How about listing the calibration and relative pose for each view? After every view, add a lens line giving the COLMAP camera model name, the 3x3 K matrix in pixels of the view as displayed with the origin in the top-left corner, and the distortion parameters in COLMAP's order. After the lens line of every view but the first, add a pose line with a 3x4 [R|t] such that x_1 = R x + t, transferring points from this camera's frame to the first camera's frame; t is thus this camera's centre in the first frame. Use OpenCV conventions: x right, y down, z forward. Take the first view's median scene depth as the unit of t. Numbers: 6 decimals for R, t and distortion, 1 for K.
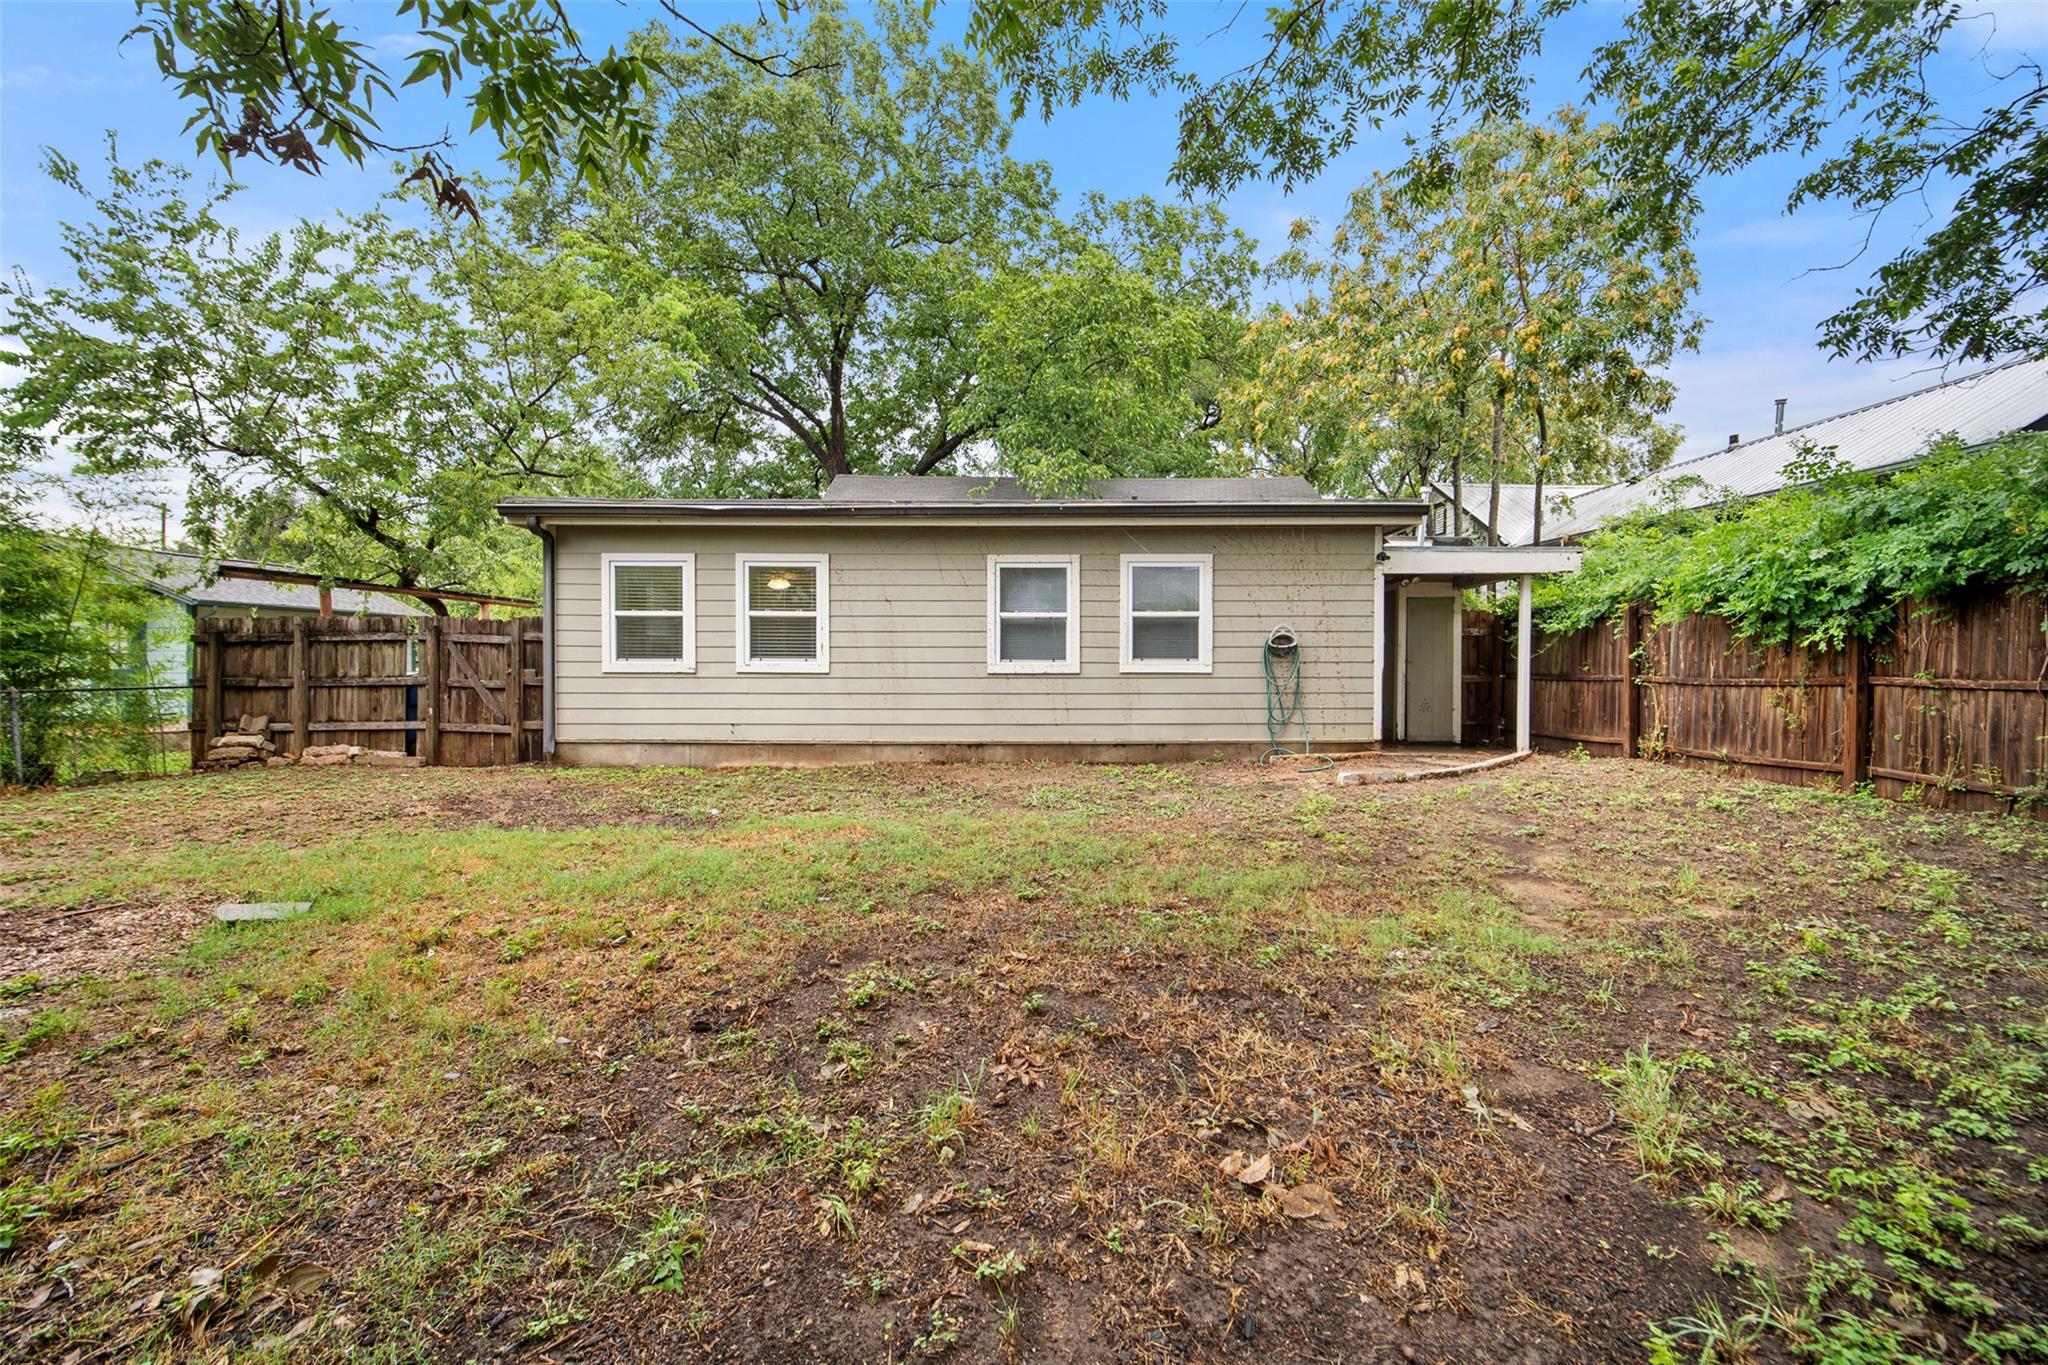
lens RADIAL K [[815.4, 0, 1024.0], [0, 815.4, 682.5], [0, 0, 1]] dist [-0.003230, 0.000299]
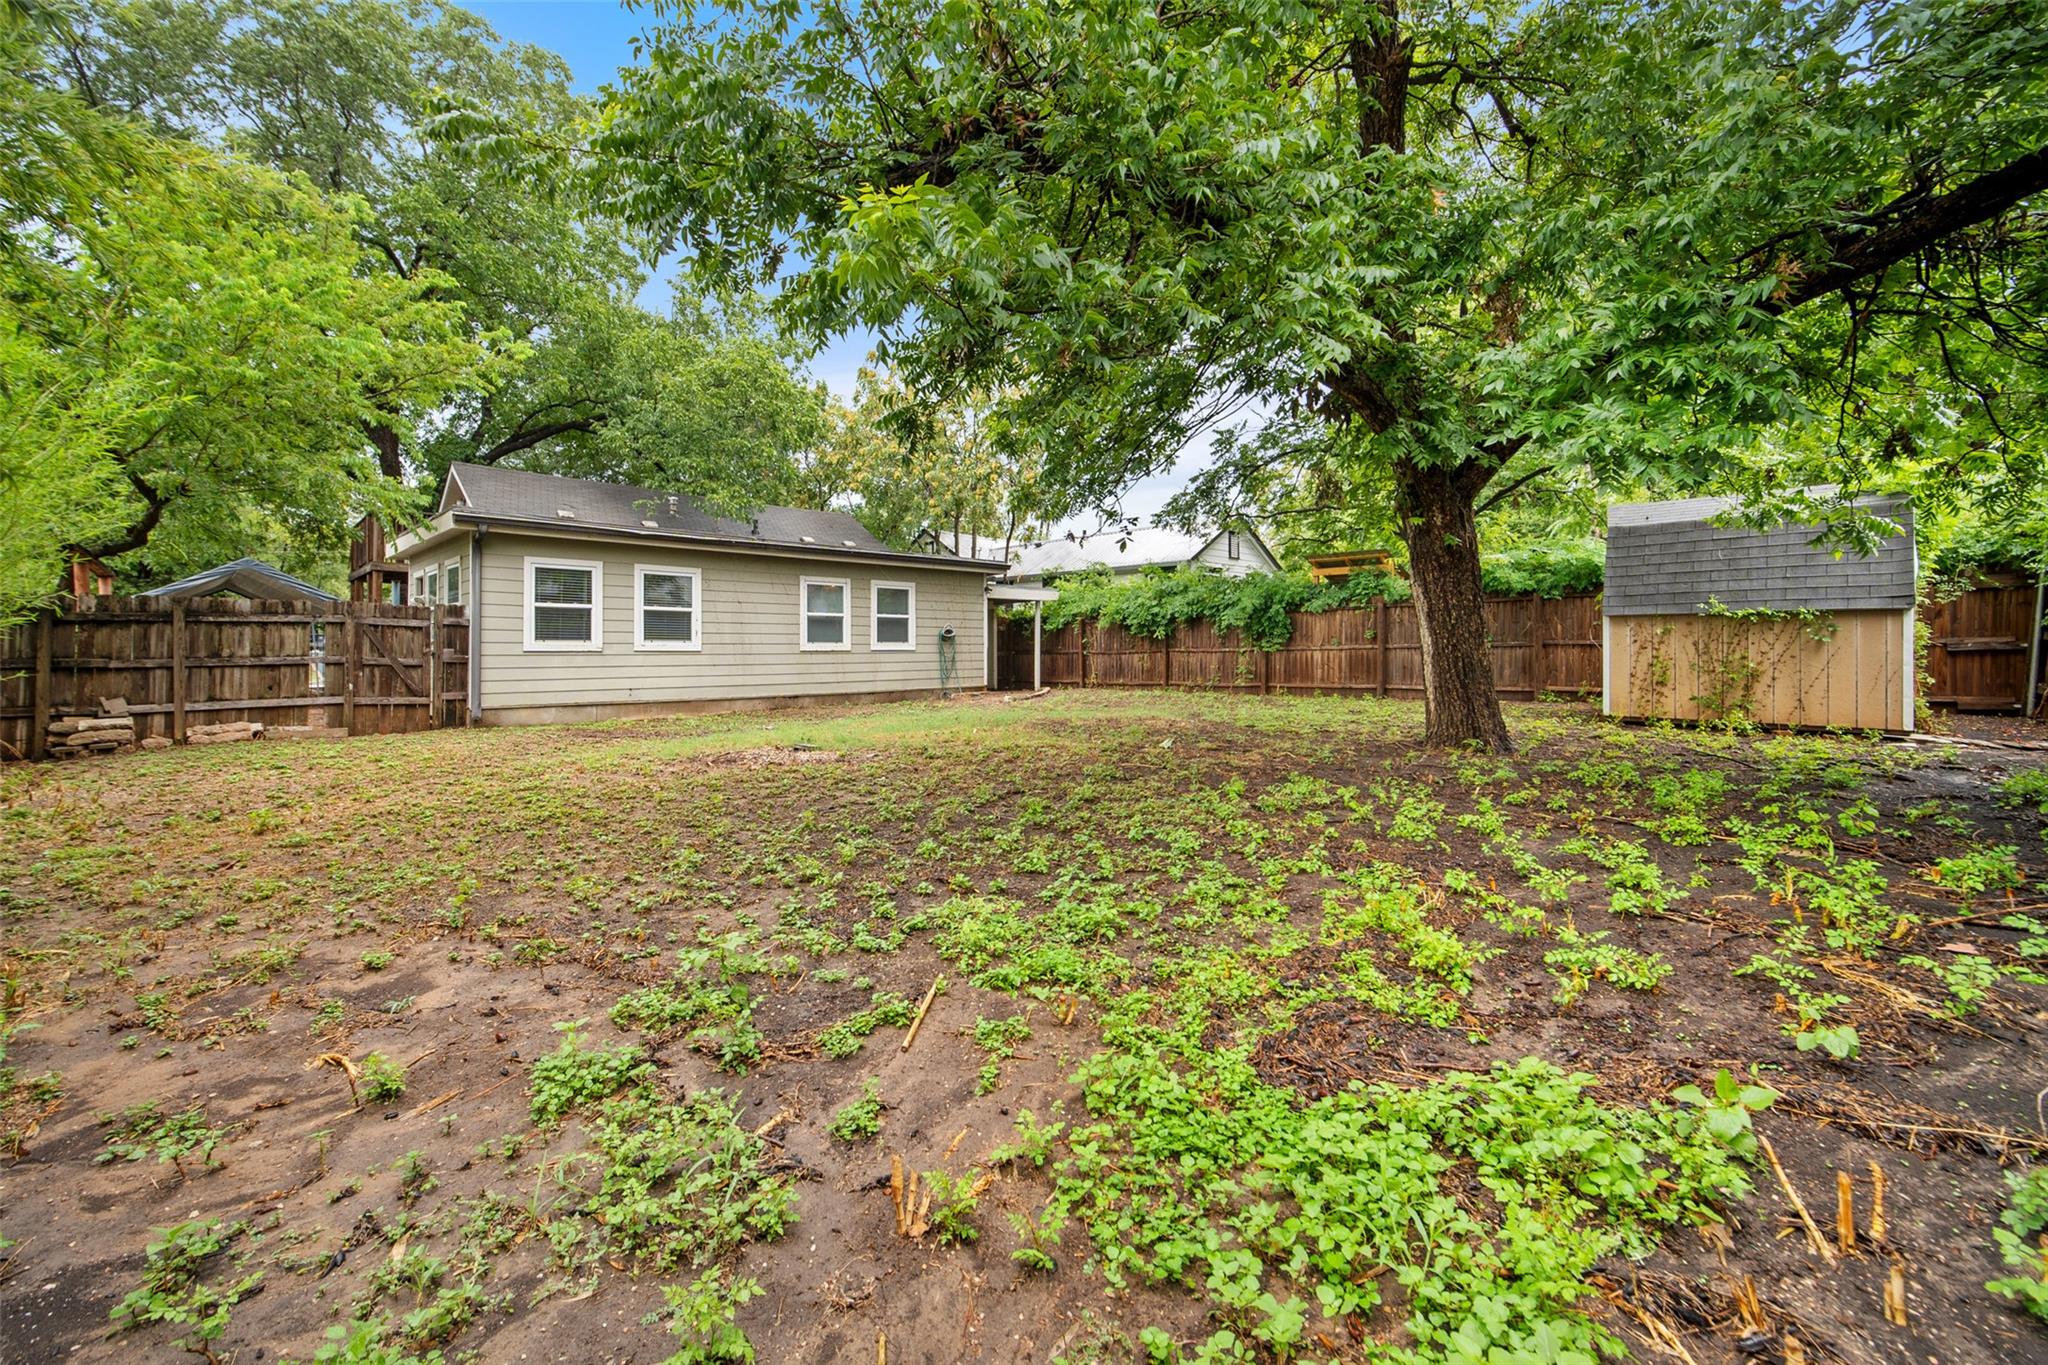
lens RADIAL K [[815.4, 0, 1024.0], [0, 815.4, 682.5], [0, 0, 1]] dist [-0.003230, 0.000299]
pose [[0.717025, -0.030764, 0.696368, -0.837185], [0.021371, 0.999526, 0.022151, 0.024443], [-0.696719, -0.001001, 0.717343, -0.434111]]
